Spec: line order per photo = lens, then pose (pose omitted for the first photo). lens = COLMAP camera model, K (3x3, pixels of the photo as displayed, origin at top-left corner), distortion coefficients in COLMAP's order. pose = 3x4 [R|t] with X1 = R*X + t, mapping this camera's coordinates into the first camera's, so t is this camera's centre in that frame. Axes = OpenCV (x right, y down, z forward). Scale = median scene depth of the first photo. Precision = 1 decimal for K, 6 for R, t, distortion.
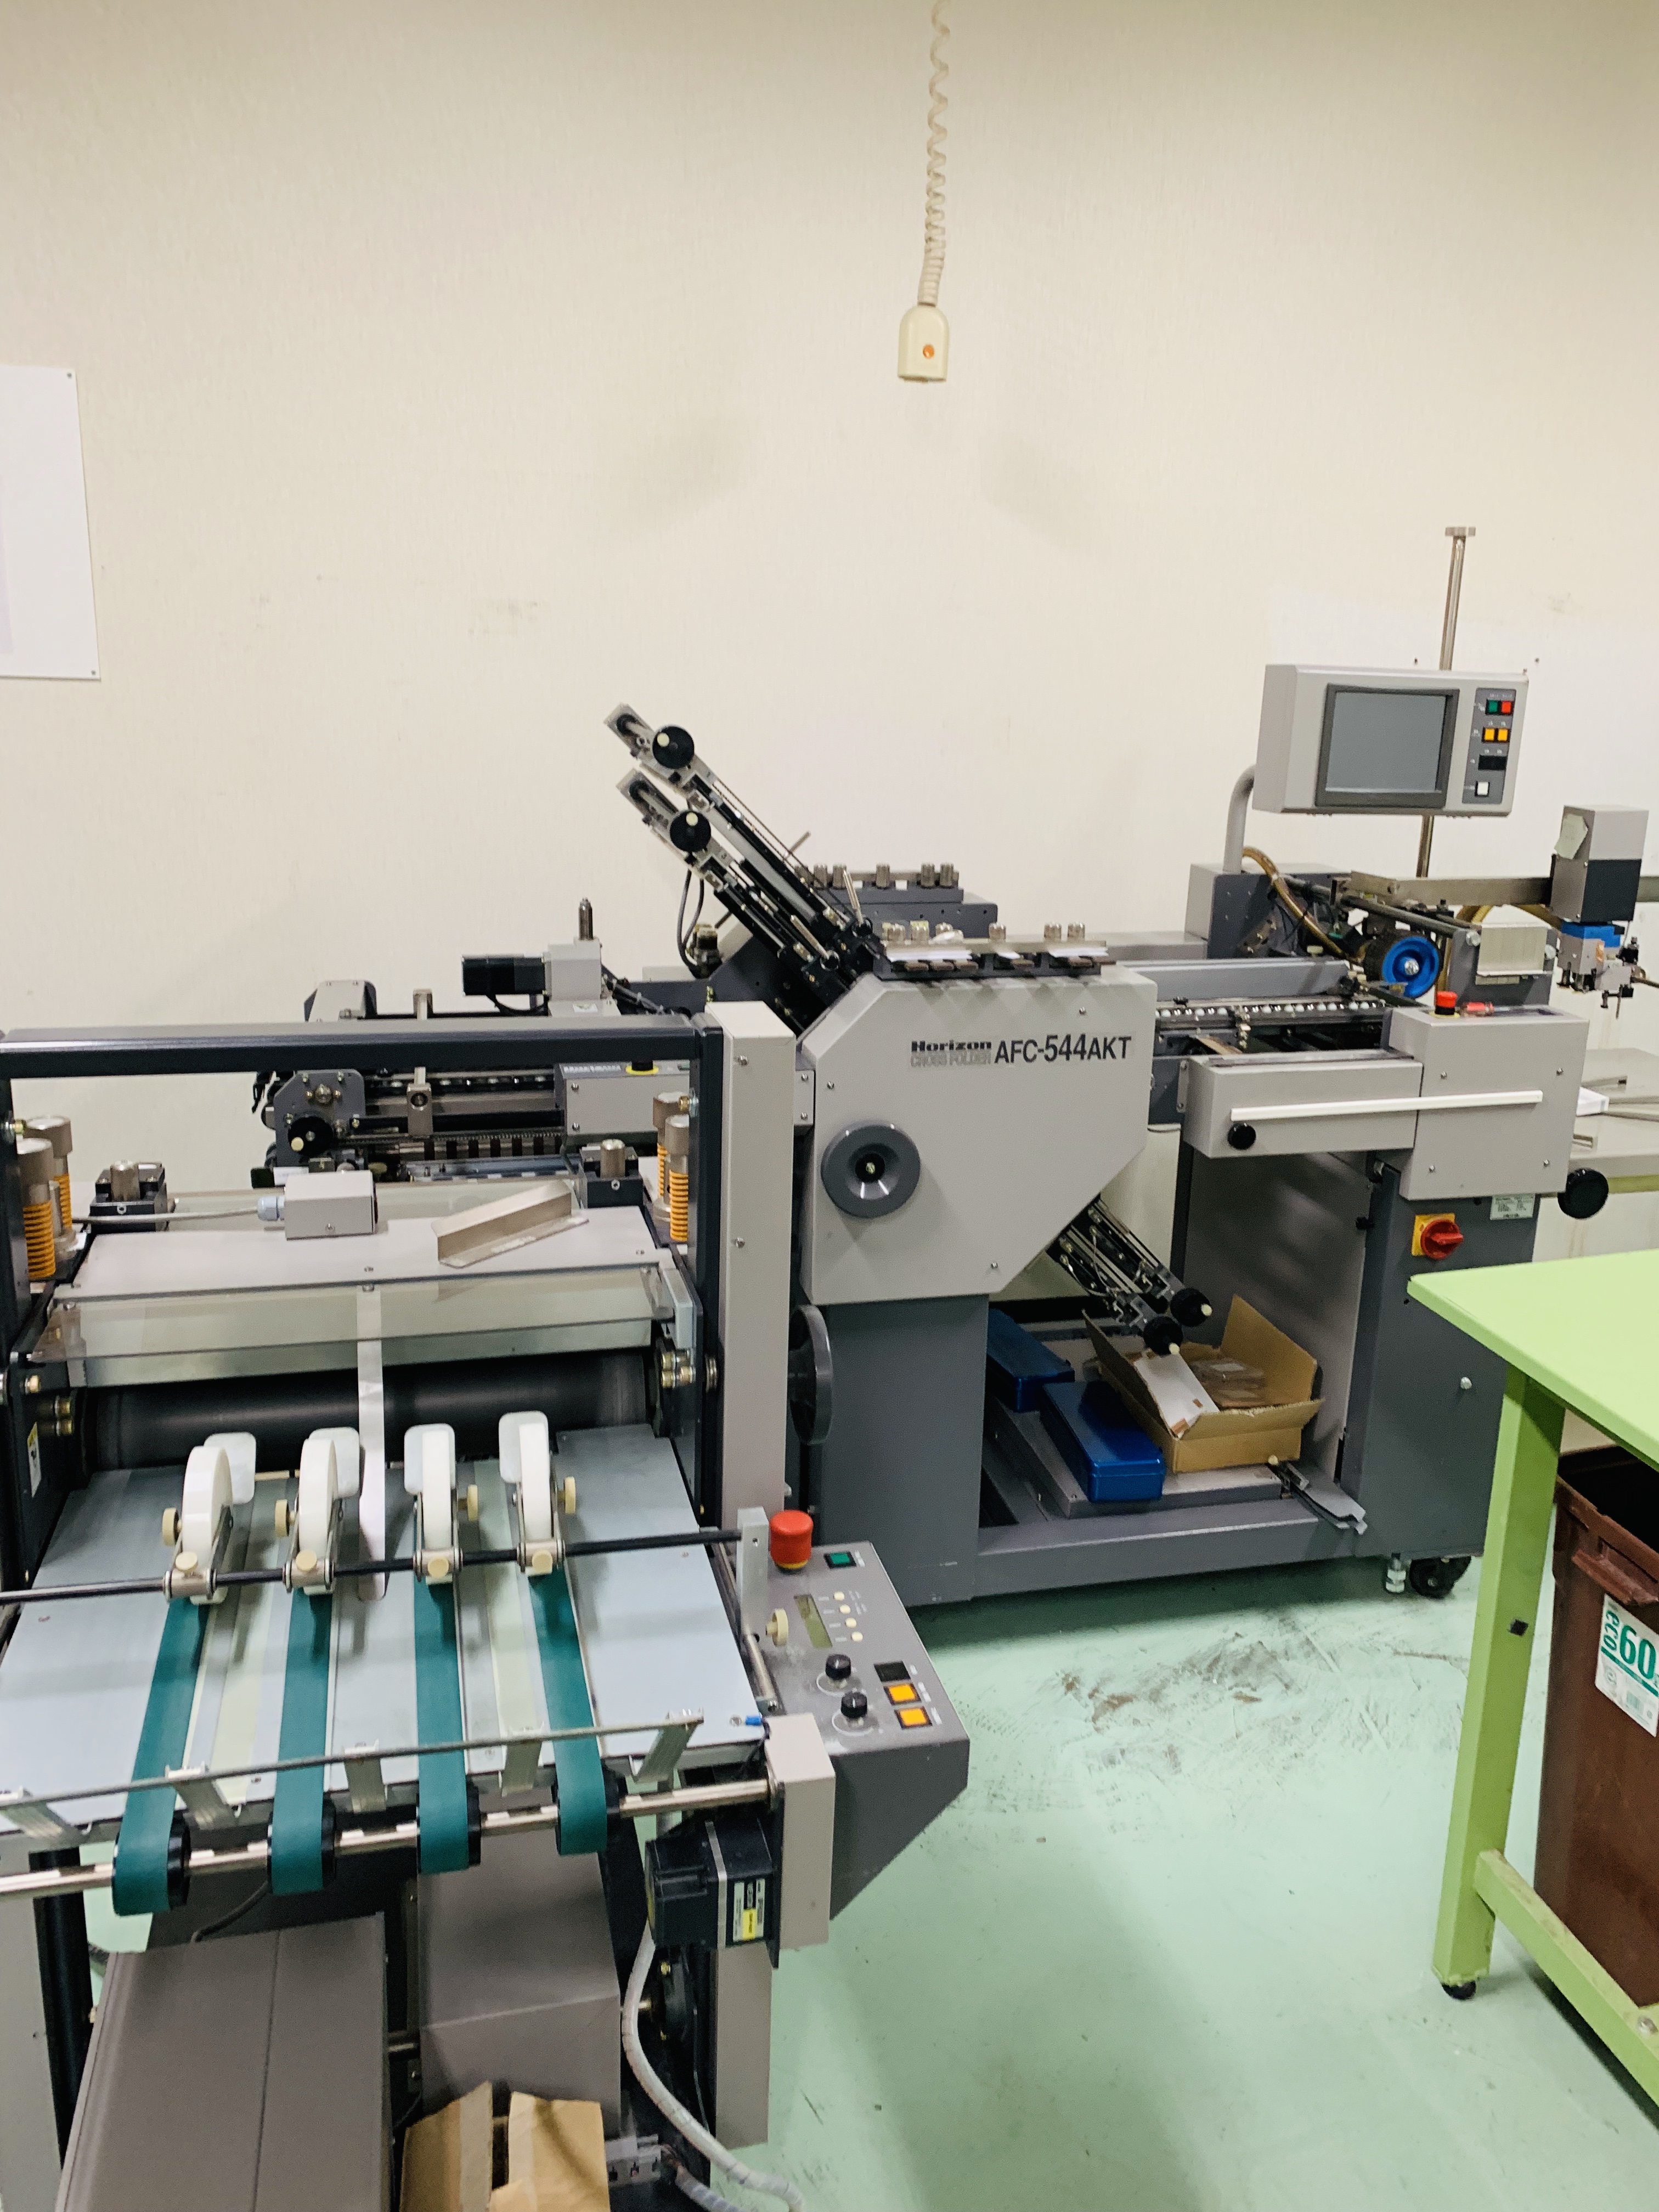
lens RADIAL K [[1708.3, 0, 829.5], [0, 1708.3, 1106.0], [0, 0, 1]] dist [-0.006294, 0.009955]
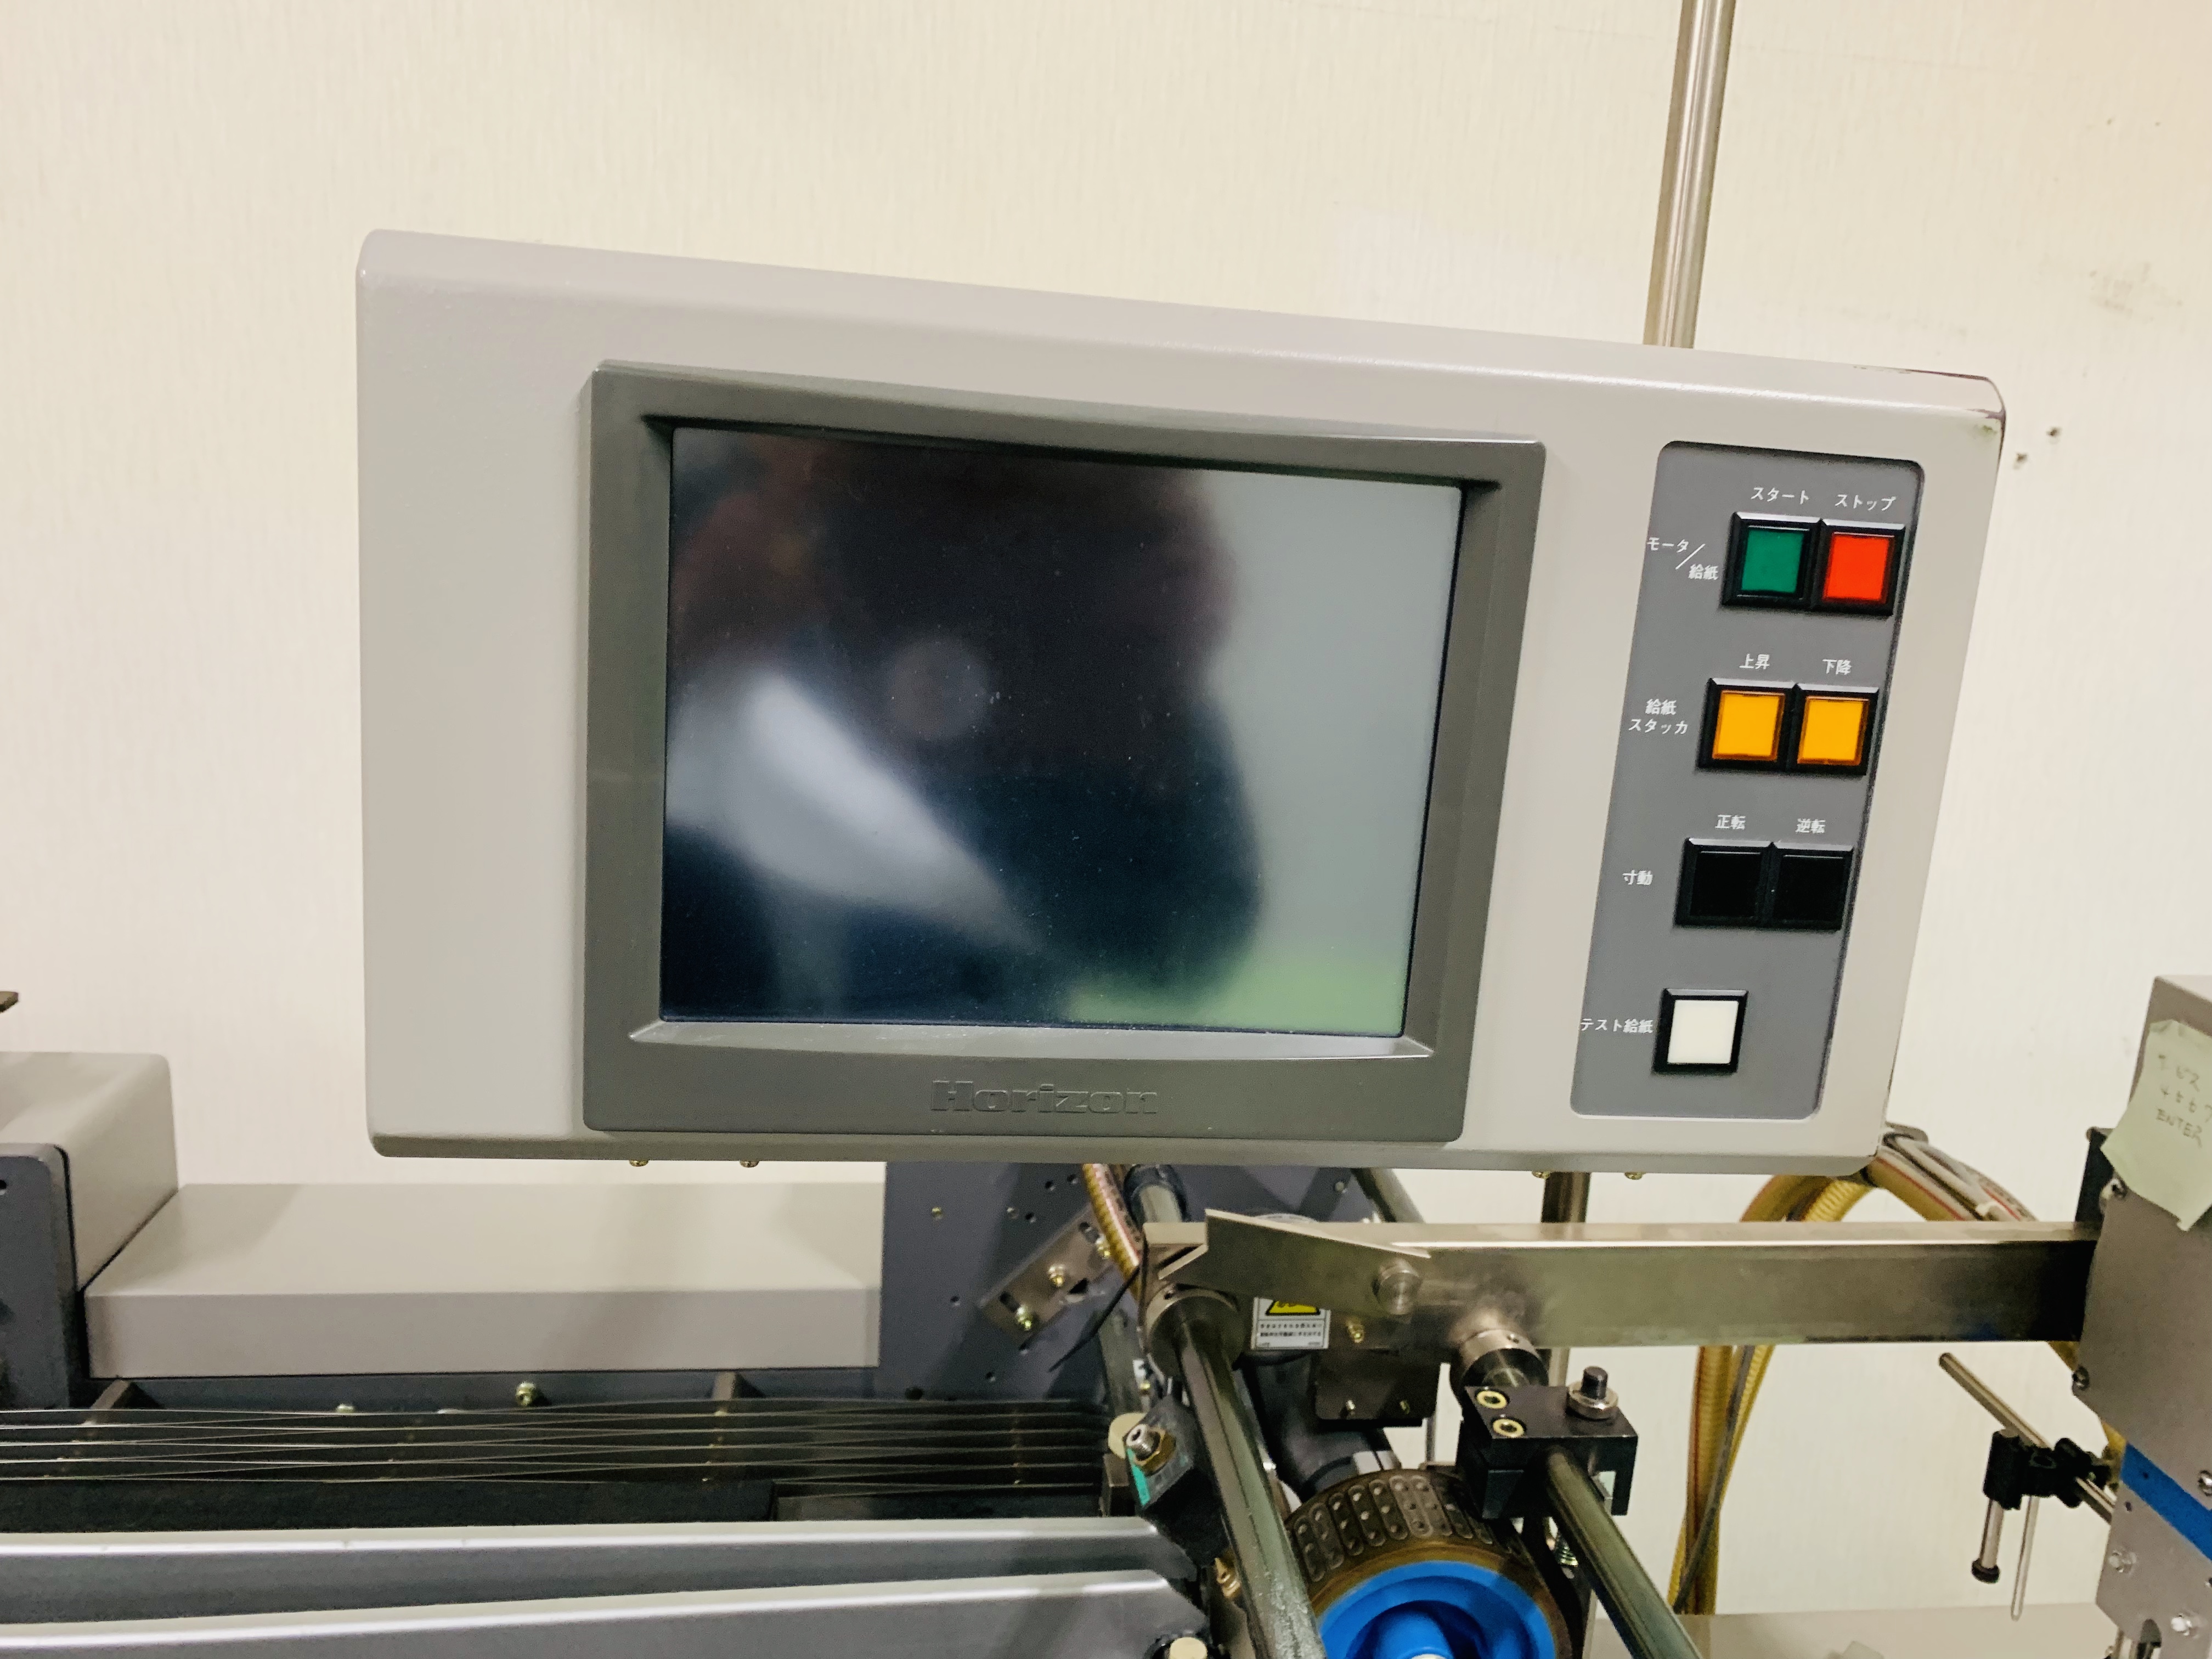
lens RADIAL K [[1708.3, 0, 1106.0], [0, 1708.3, 829.5], [0, 0, 1]] dist [-0.006294, 0.009955]
pose [[0.993334, 0.056425, -0.100520, 0.341451], [-0.061302, 0.997054, -0.046105, -0.195836], [0.097622, 0.051960, 0.993866, 0.828096]]
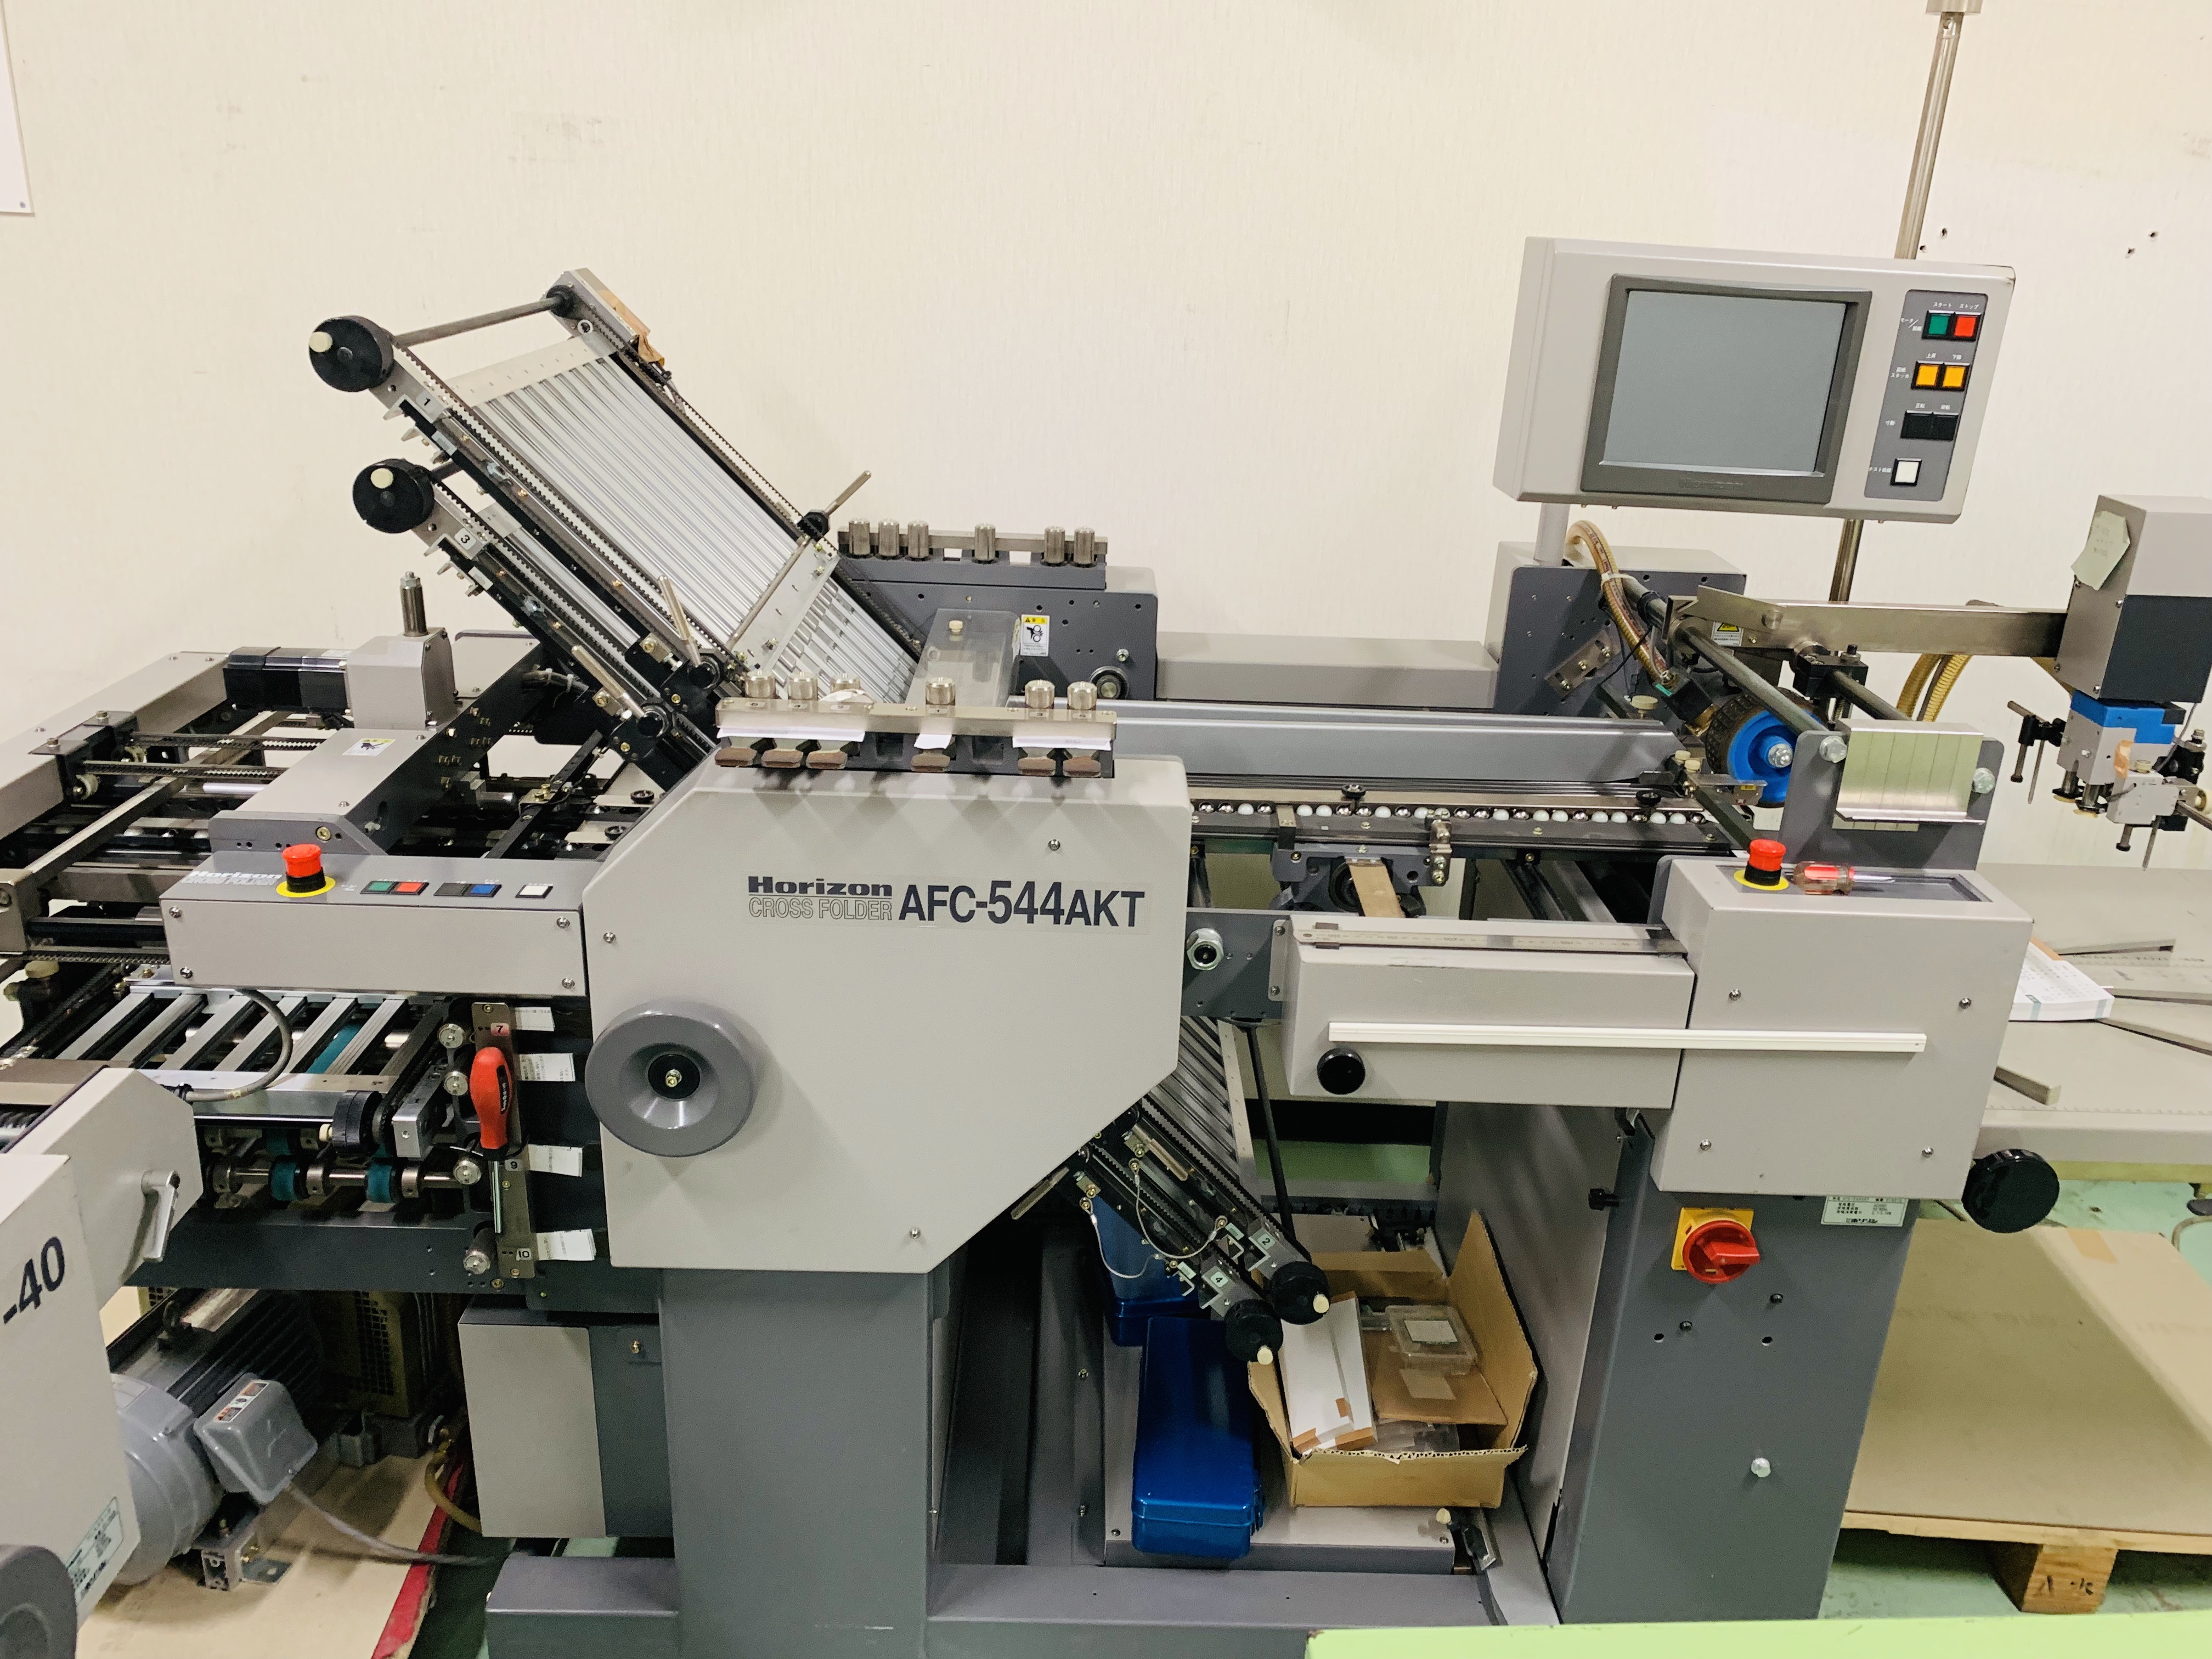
lens RADIAL K [[1708.3, 0, 1106.0], [0, 1708.3, 829.5], [0, 0, 1]] dist [-0.006294, 0.009955]
pose [[0.977373, 0.092488, -0.190232, 0.243820], [-0.074241, 0.992121, 0.100920, -0.106739], [0.198067, -0.084514, 0.976538, 0.389293]]
